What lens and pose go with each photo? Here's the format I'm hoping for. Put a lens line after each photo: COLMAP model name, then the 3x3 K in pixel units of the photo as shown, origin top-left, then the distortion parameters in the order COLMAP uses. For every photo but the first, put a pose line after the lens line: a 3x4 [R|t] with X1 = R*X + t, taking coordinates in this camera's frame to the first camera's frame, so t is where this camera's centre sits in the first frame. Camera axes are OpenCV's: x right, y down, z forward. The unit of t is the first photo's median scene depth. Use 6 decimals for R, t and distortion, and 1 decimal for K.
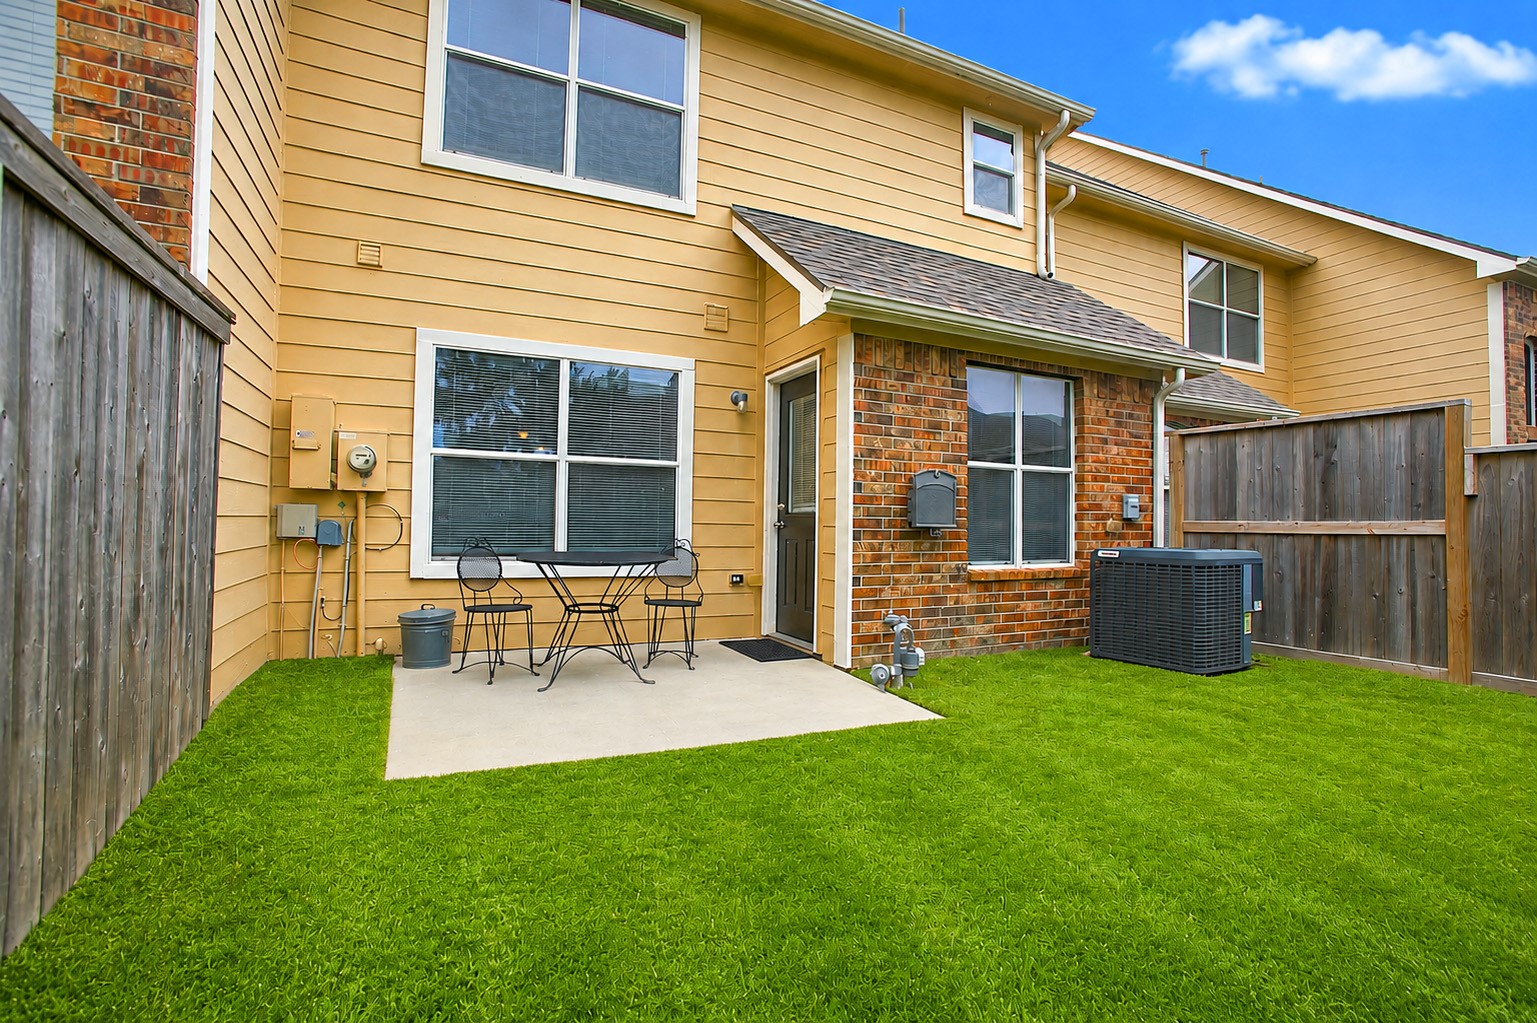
lens RADIAL K [[664.4, 0, 768.5], [0, 664.4, 511.5], [0, 0, 1]] dist [-0.018201, 0.000072]
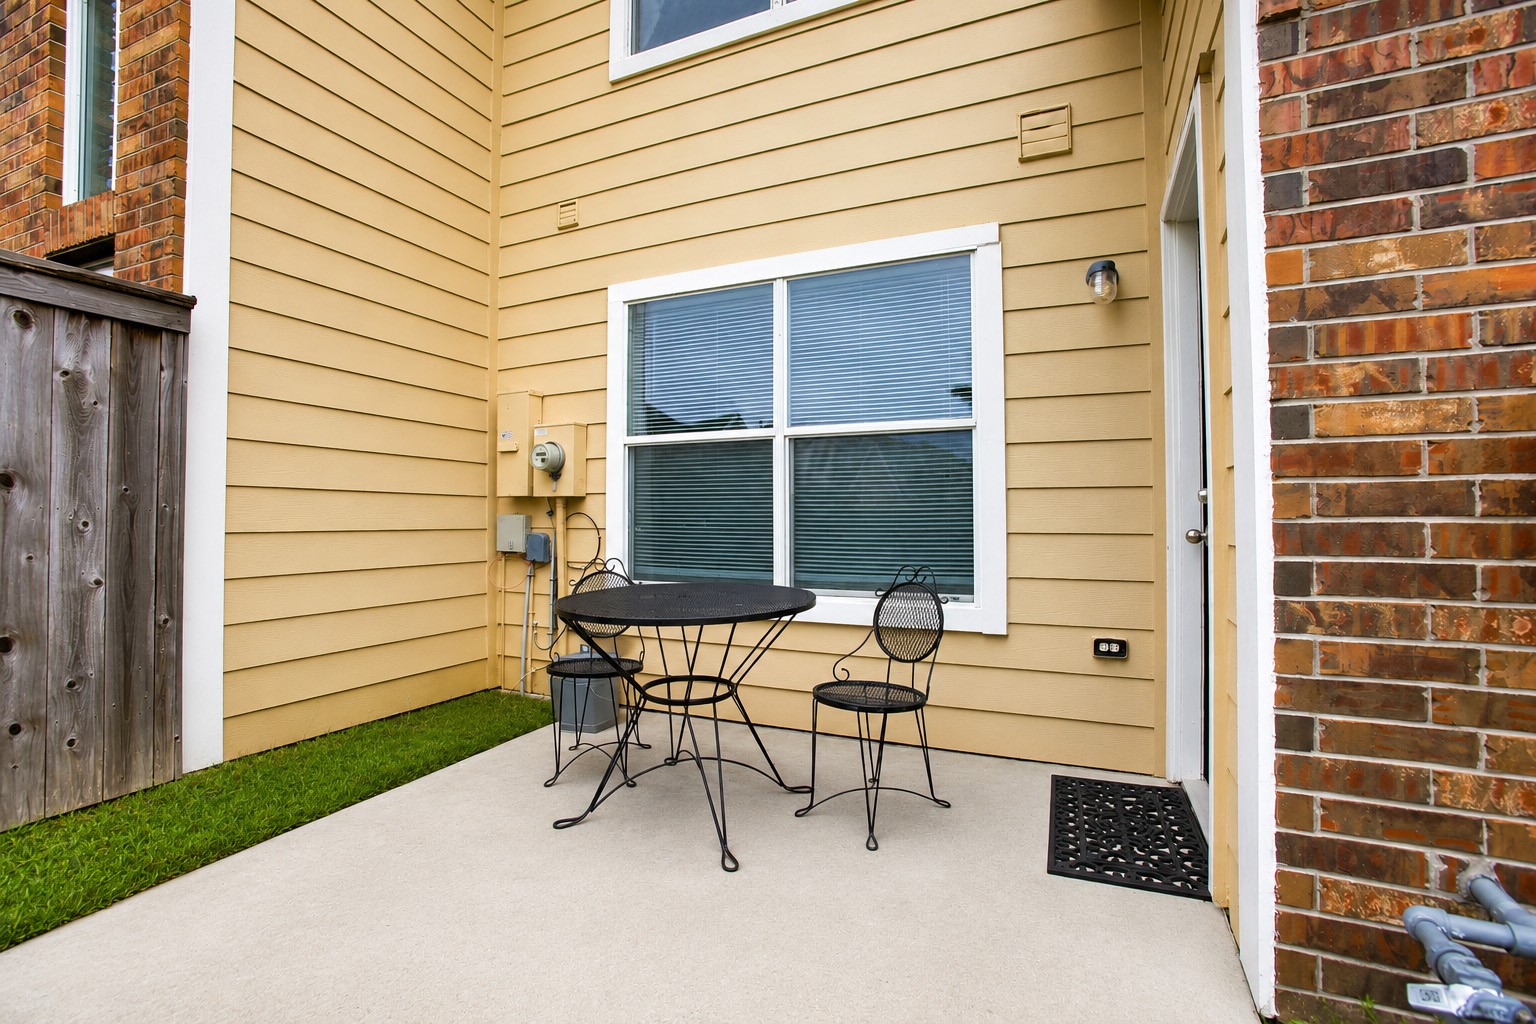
lens RADIAL K [[690.1, 0, 769.0], [0, 690.1, 505.0], [0, 0, 1]] dist [-0.079299, 0.036519]
pose [[0.660296, -0.028843, -0.750451, 0.197656], [0.023139, 0.999569, -0.018059, 0.001635], [0.750649, -0.005441, 0.660679, 0.603505]]
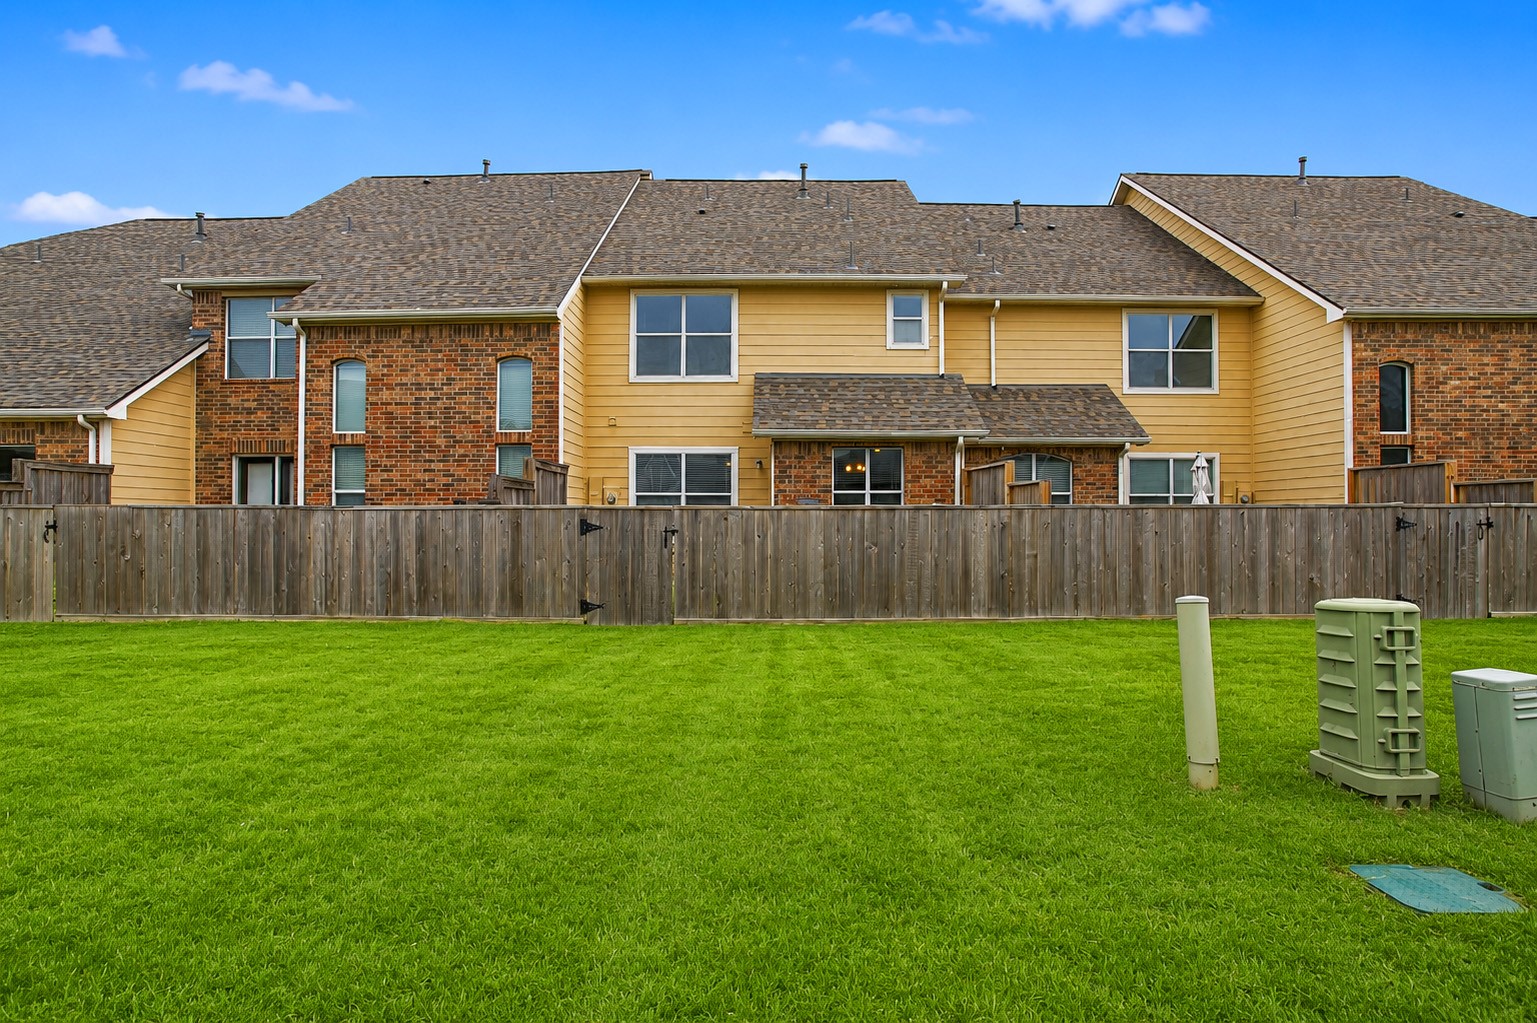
lens RADIAL K [[690.0, 0, 768.5], [0, 690.0, 511.5], [0, 0, 1]] dist [0.000115, 0.000008]
pose [[0.907225, -0.016331, -0.420328, 1.131998], [0.022765, 0.999688, 0.010294, -0.037670], [0.420029, -0.018908, 0.907314, -1.274001]]
